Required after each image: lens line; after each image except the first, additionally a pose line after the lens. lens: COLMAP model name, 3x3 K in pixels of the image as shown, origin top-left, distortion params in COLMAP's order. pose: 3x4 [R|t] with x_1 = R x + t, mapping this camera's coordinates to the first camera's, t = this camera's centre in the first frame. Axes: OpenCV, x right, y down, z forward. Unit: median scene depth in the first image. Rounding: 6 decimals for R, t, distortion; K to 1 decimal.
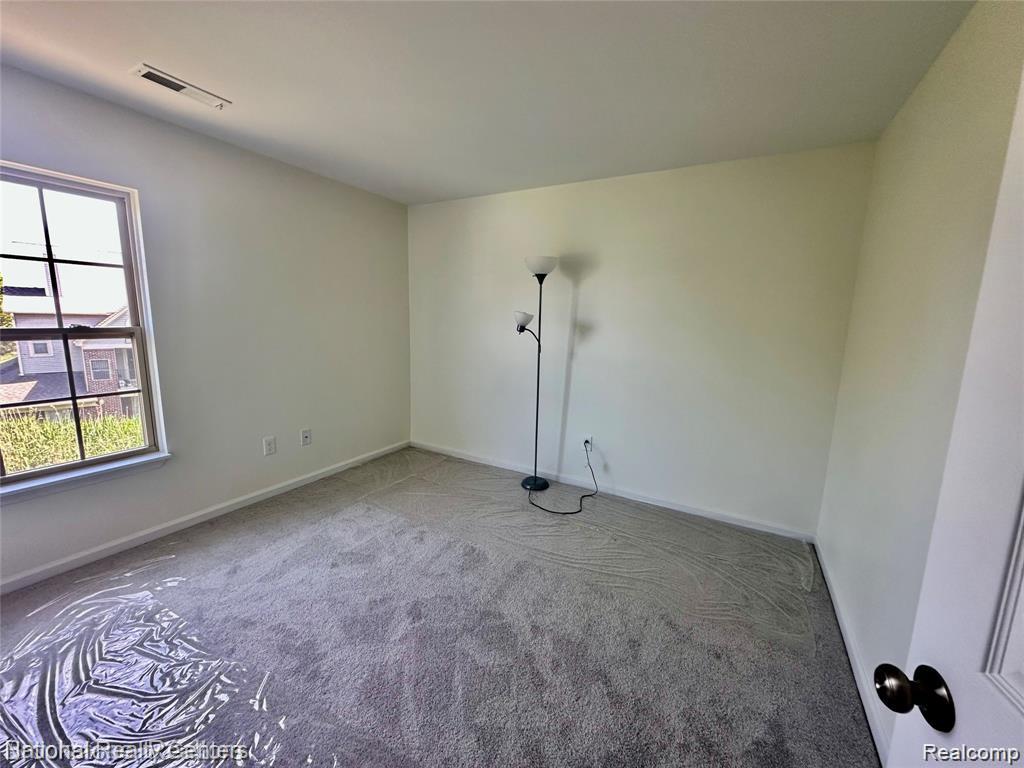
lens RADIAL K [[409.4, 0, 512.0], [0, 409.4, 384.0], [0, 0, 1]] dist [-0.001106, -0.000016]
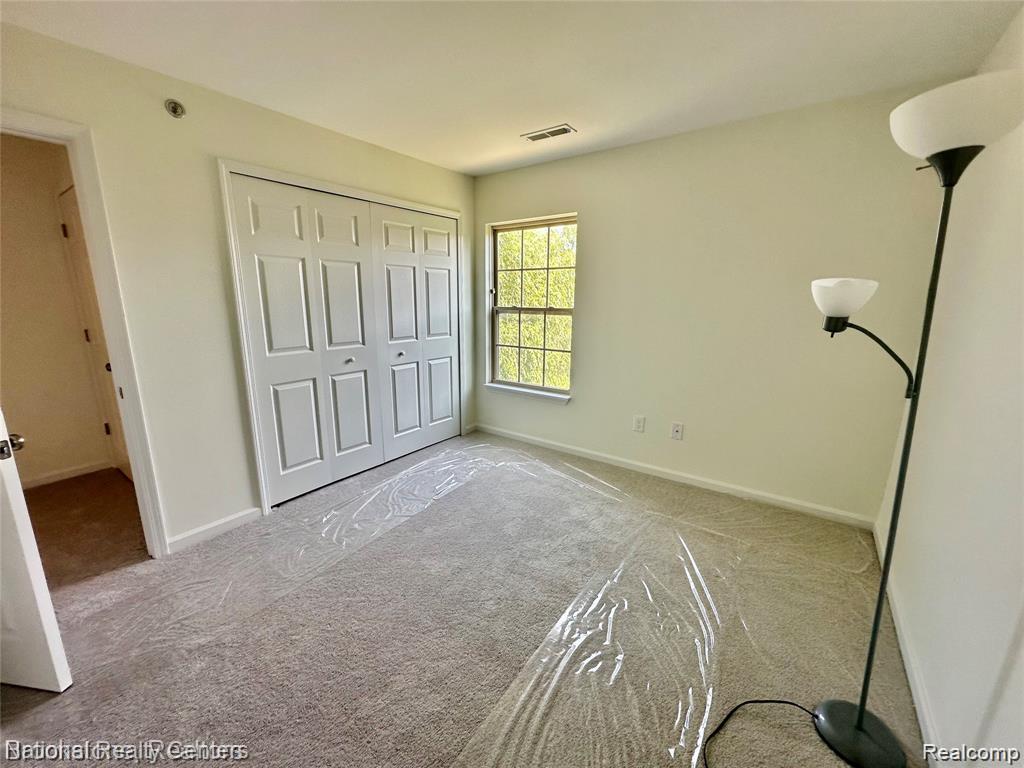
lens RADIAL K [[409.4, 0, 512.0], [0, 409.4, 384.0], [0, 0, 1]] dist [-0.001106, -0.000016]
pose [[-0.120947, 0.184949, -0.975277, 0.547684], [-0.163273, 0.965402, 0.203324, -0.129484], [0.979139, 0.183828, -0.086566, 0.888517]]
